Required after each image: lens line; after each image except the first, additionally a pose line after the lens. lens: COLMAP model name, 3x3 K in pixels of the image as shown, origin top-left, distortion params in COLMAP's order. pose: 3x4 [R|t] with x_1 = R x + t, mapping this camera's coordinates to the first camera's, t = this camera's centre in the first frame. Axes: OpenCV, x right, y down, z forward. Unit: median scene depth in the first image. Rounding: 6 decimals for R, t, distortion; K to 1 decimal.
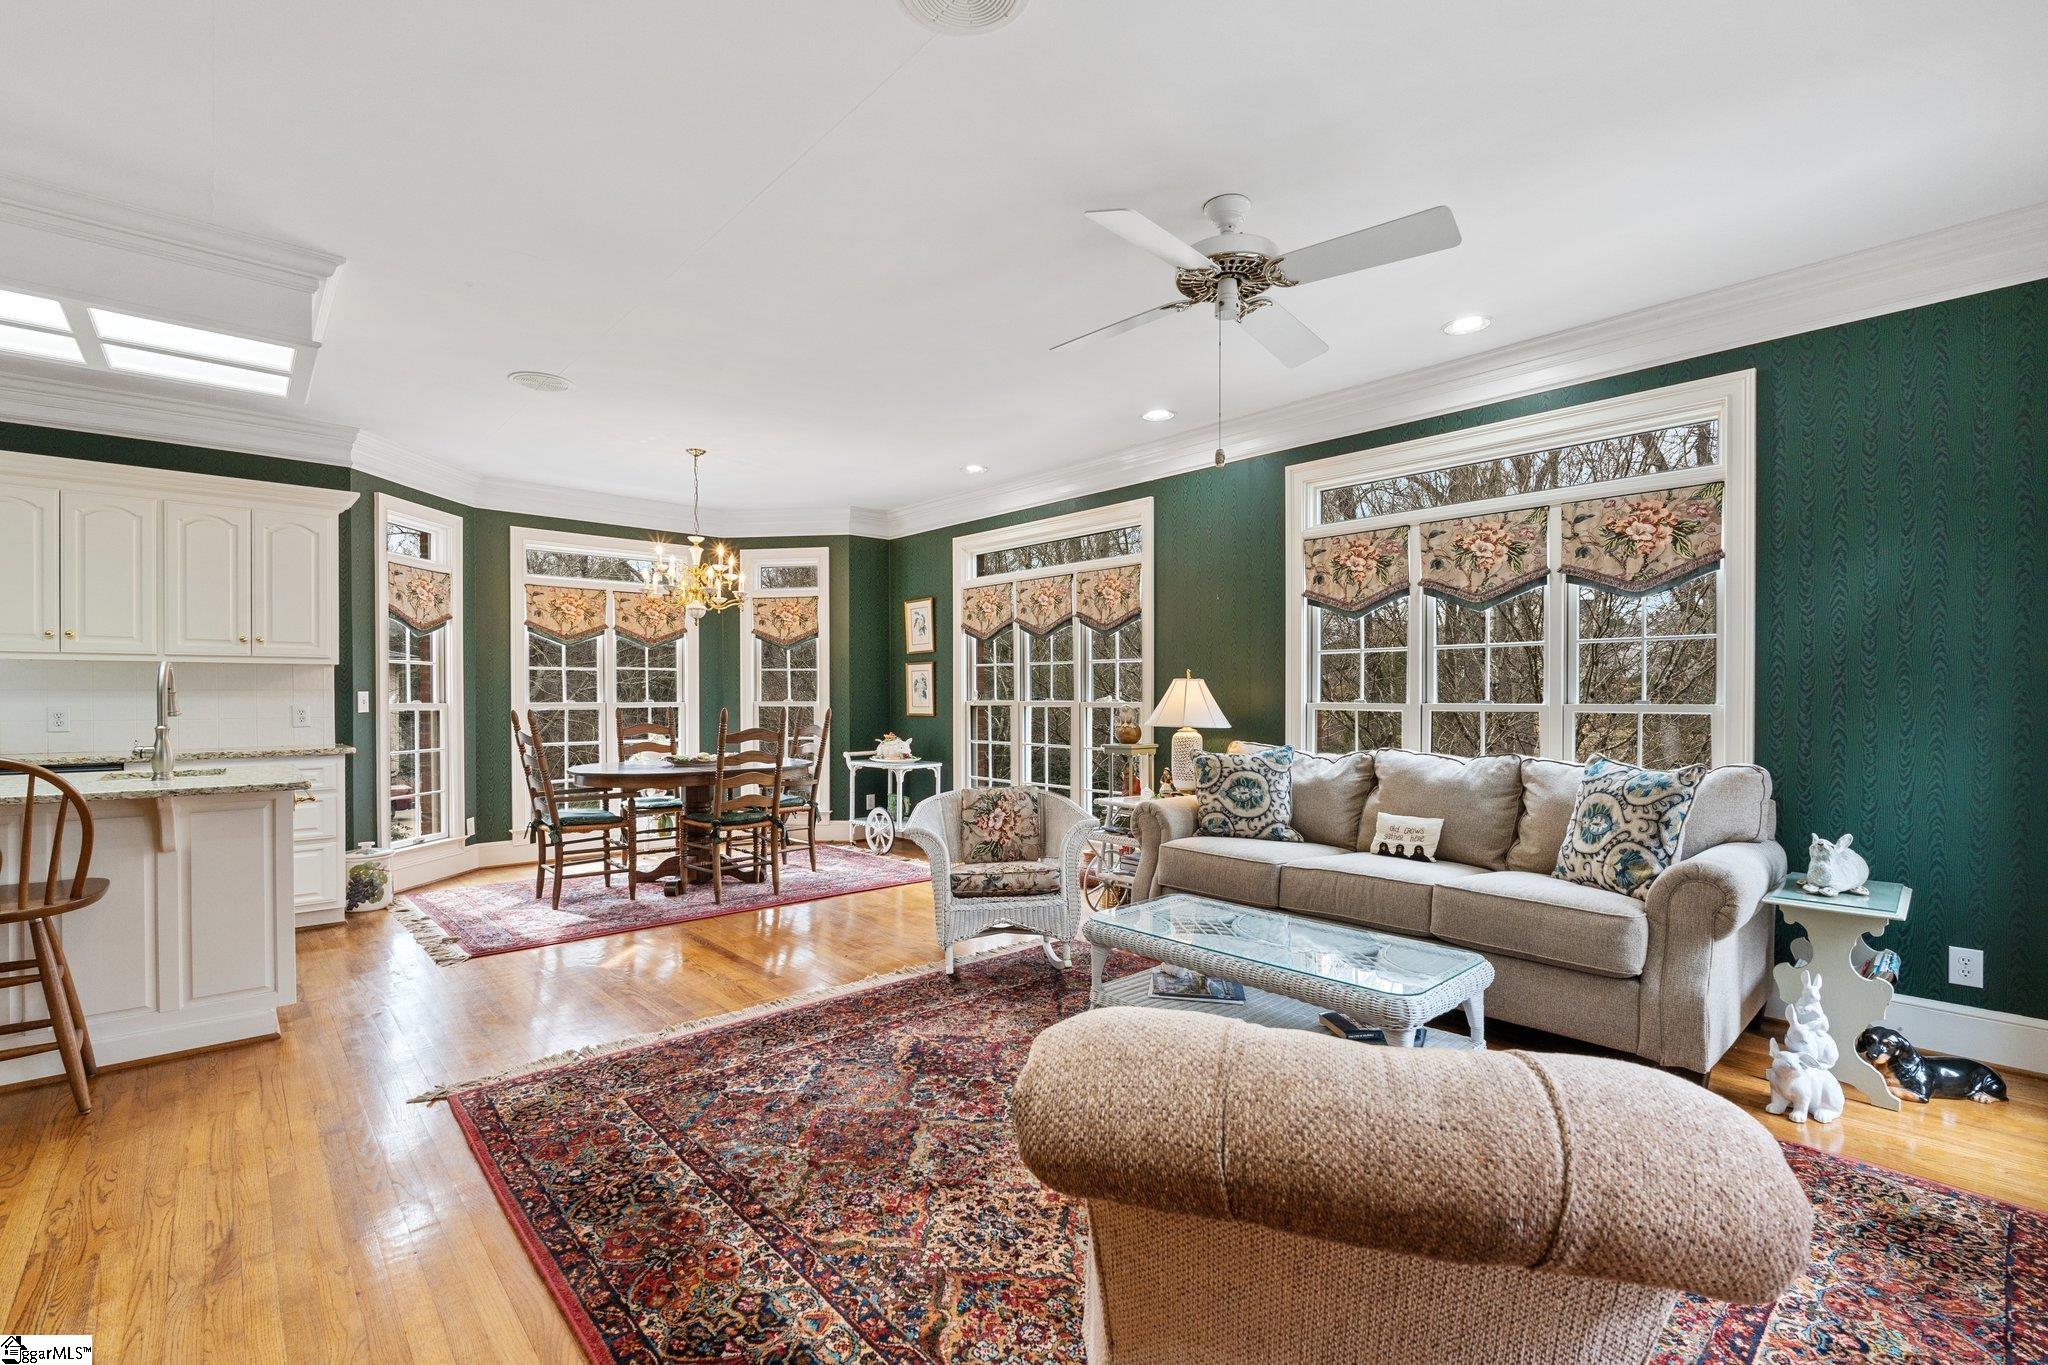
lens RADIAL K [[900.0, 0, 1028.8], [0, 900.0, 699.1], [0, 0, 1]] dist [-0.005981, -0.000543]
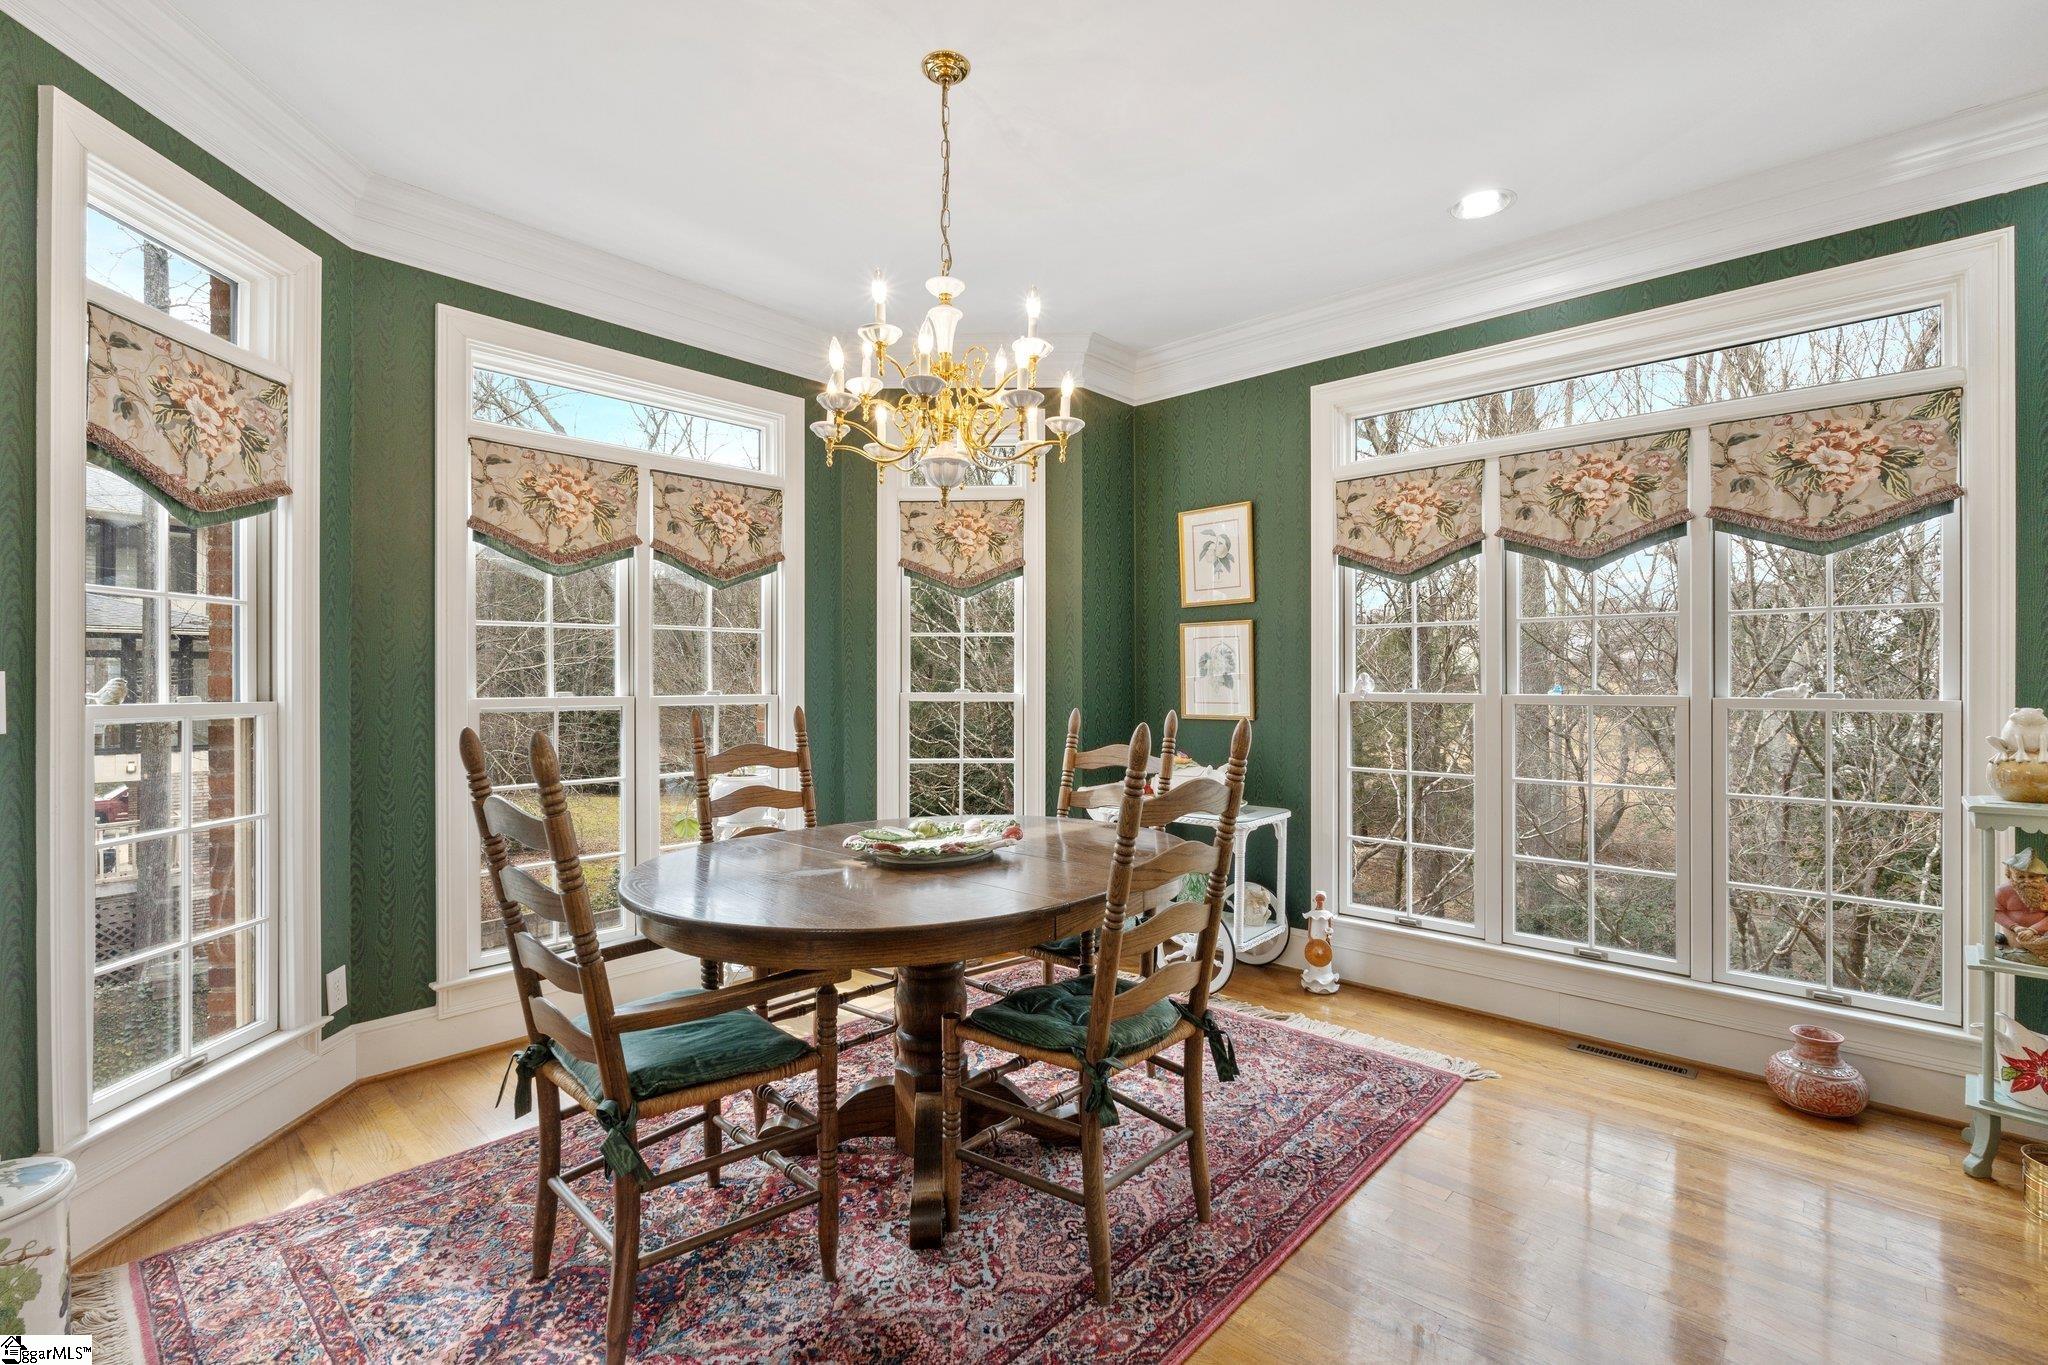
lens RADIAL K [[900.0, 0, 1023.8], [0, 900.0, 679.4], [0, 0, 1]] dist [-0.005981, -0.000543]
pose [[0.996257, 0.002053, 0.086416, -0.427793], [-0.001519, 0.999979, -0.006253, -0.003778], [-0.086427, 0.006098, 0.996239, 0.700703]]
